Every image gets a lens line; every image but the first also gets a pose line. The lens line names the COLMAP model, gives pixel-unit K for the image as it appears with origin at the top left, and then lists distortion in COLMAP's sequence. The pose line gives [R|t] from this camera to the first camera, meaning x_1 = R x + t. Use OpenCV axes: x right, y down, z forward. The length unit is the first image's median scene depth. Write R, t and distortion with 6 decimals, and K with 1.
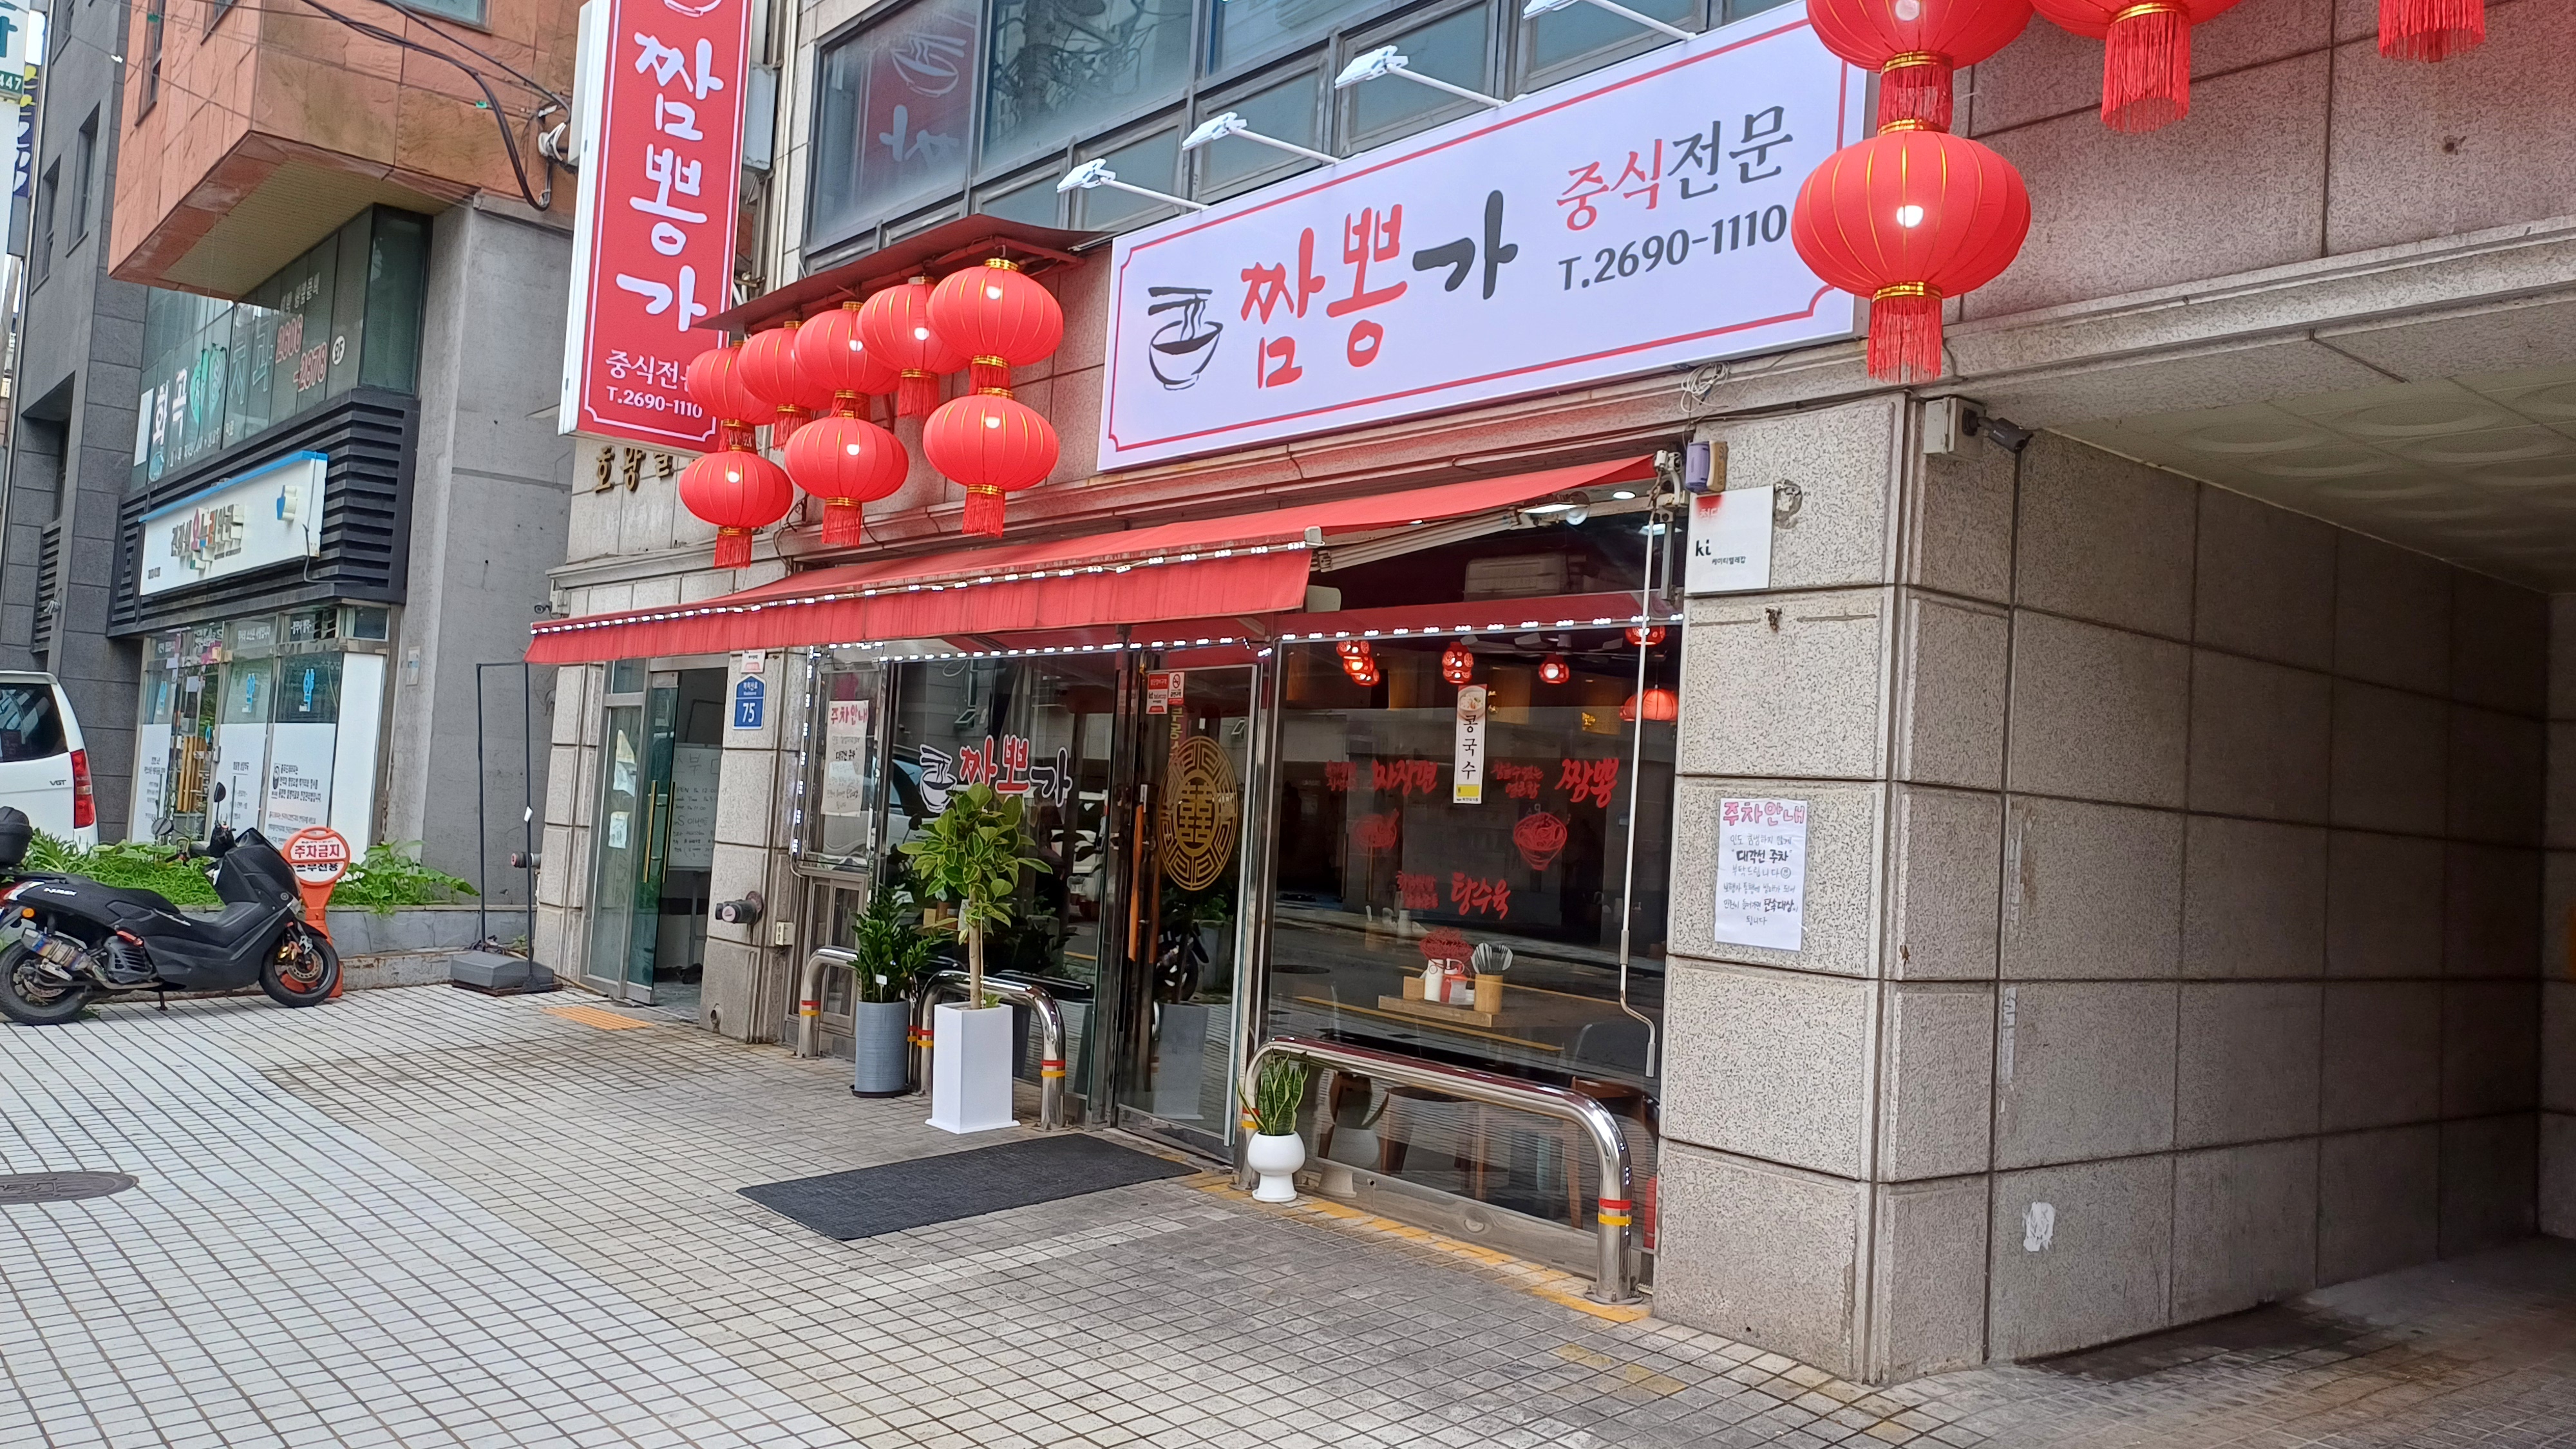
lens RADIAL K [[1912.0, 0, 1288.0], [0, 1912.0, 724.5], [0, 0, 1]] dist [0.081223, -0.133192]
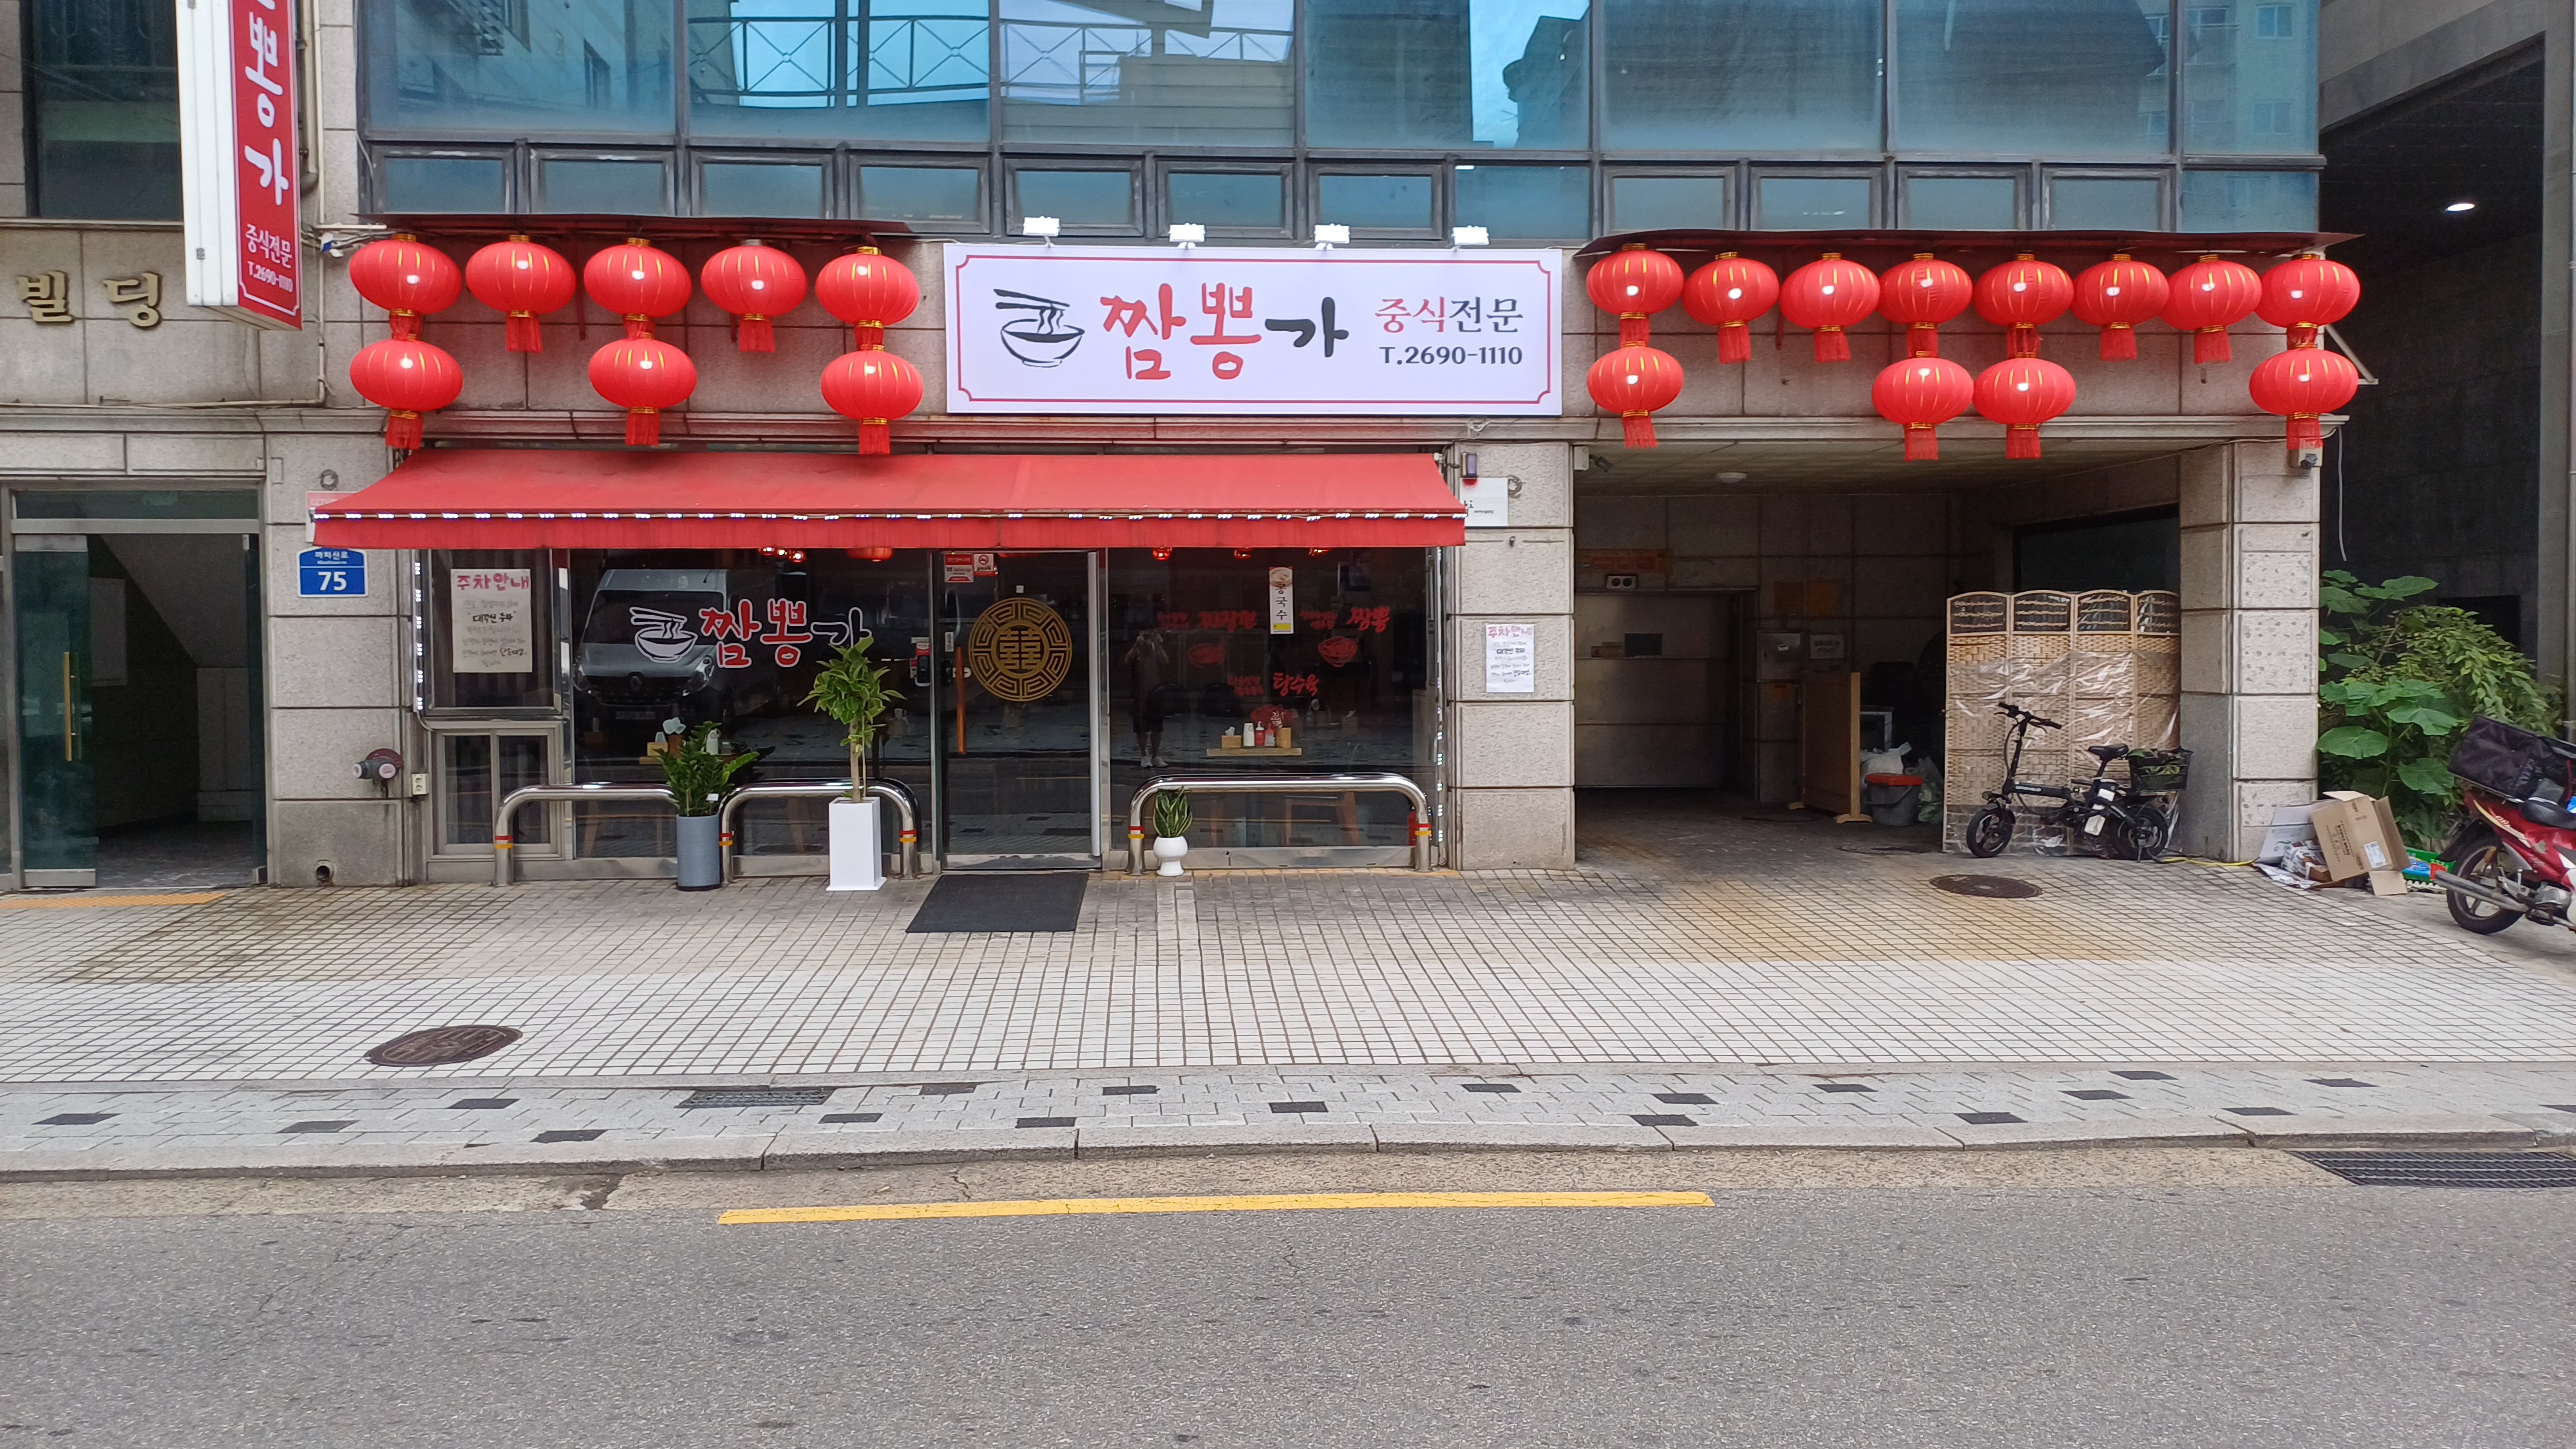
lens RADIAL K [[1912.0, 0, 1288.0], [0, 1912.0, 724.5], [0, 0, 1]] dist [0.081223, -0.133192]
pose [[0.588371, -0.094271, 0.803077, -1.325991], [0.000505, 0.993223, 0.116222, -0.081177], [-0.808591, -0.067976, 0.584431, -0.056142]]
